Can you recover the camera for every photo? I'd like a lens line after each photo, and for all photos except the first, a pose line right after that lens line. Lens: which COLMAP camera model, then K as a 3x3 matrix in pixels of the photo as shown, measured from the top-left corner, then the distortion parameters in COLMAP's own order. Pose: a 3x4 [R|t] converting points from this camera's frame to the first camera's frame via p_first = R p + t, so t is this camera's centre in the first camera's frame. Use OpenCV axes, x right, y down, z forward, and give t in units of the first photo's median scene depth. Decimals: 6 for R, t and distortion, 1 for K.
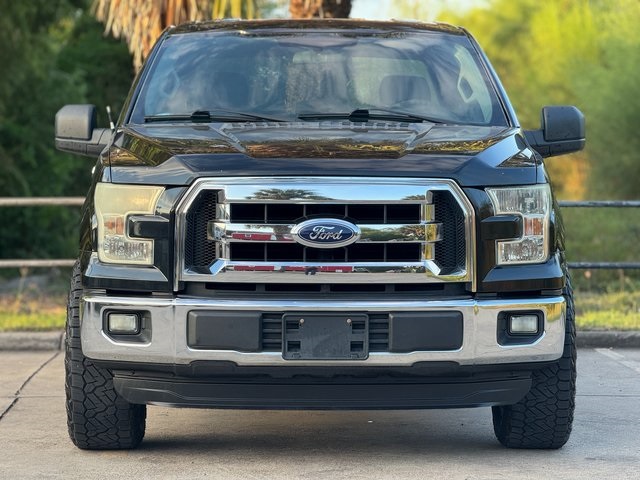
lens RADIAL K [[2347.4, 0, 317.9], [0, 2347.4, 242.0], [0, 0, 1]] dist [0.354229, 0.000000]
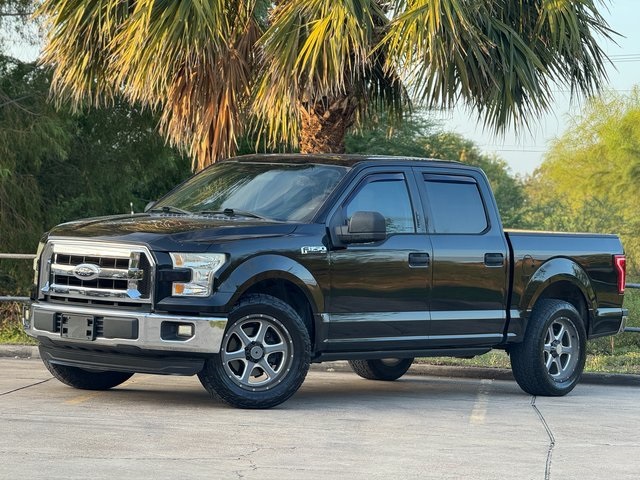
lens RADIAL K [[2279.6, 0, 320.8], [0, 2279.6, 240.0], [0, 0, 1]] dist [0.291152, 0.000000]
pose [[0.755461, 0.041999, -0.653846, 1.316296], [-0.068195, 0.997563, -0.014716, -0.014897], [0.651635, 0.055706, 0.756484, -0.251699]]
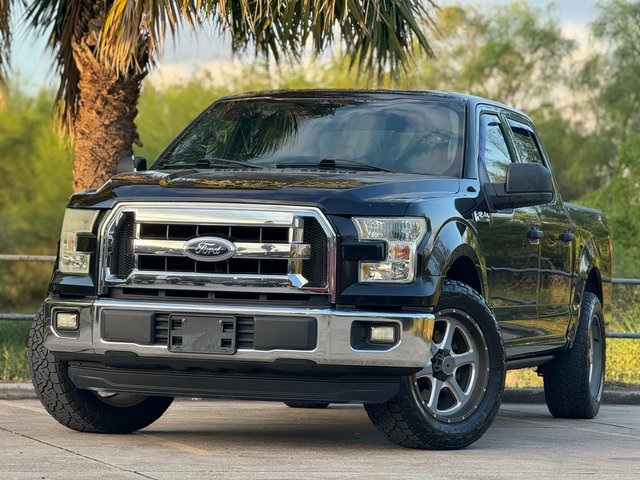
lens RADIAL K [[2279.6, 0, 315.2], [0, 2279.6, 244.7], [0, 0, 1]] dist [0.291152, 0.000000]
pose [[0.951221, 0.023669, -0.307601, 0.412091], [-0.041403, 0.997827, -0.051254, 0.051415], [0.305719, 0.061490, 0.950134, -0.099231]]
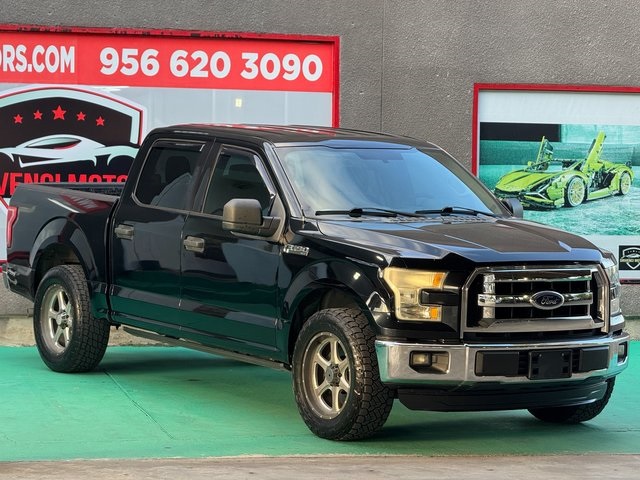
lens RADIAL K [[2279.6, 0, 318.1], [0, 2279.6, 238.5], [0, 0, 1]] dist [0.291152, 0.000000]
pose [[0.844057, -0.012504, 0.536108, -0.958891], [-0.007564, 0.999351, 0.035217, -0.099157], [-0.536200, -0.033780, 0.843415, -0.234939]]
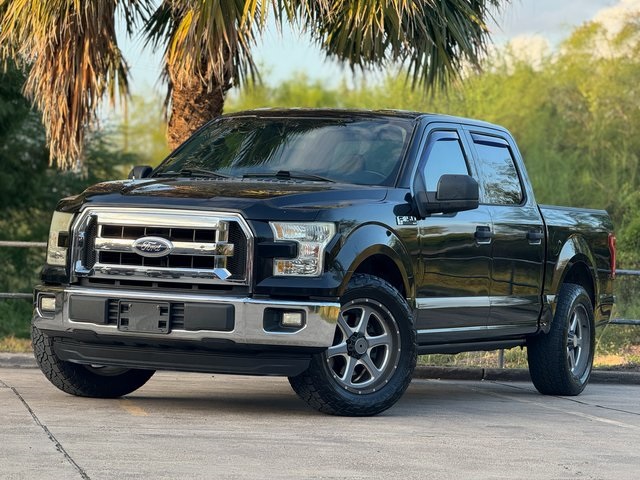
lens RADIAL K [[2279.6, 0, 322.8], [0, 2279.6, 236.2], [0, 0, 1]] dist [0.291152, 0.000000]
pose [[0.899998, 0.035623, -0.434437, 0.711815], [-0.058104, 0.997565, -0.038572, 0.038088], [0.432005, 0.059957, 0.899876, -0.237613]]
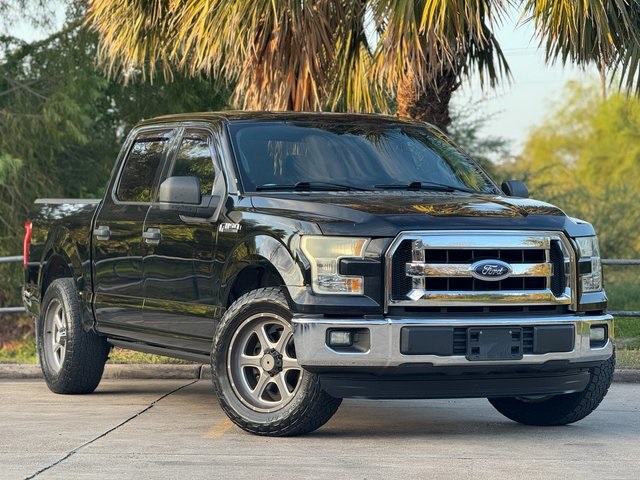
lens RADIAL K [[2279.6, 0, 316.7], [0, 2279.6, 242.6], [0, 0, 1]] dist [0.291152, 0.000000]
pose [[0.923896, -0.004150, 0.382621, -0.607751], [0.015268, 0.999545, -0.026024, 0.013529], [-0.382338, 0.029886, 0.923539, -0.218612]]
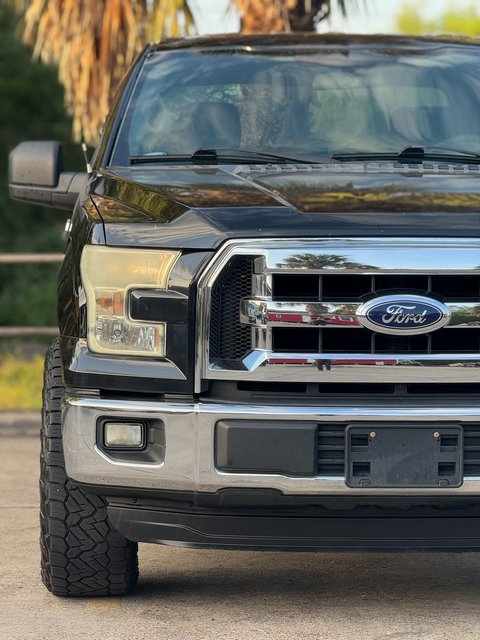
lens RADIAL K [[2347.4, 0, 263.7], [0, 2347.4, 348.7], [0, 0, 1]] dist [0.354229, 0.000000]
pose [[0.999377, -0.000357, 0.035304, -0.065577], [-0.000524, 0.999689, 0.024947, -0.011364], [-0.035302, -0.024950, 0.999065, 0.262972]]
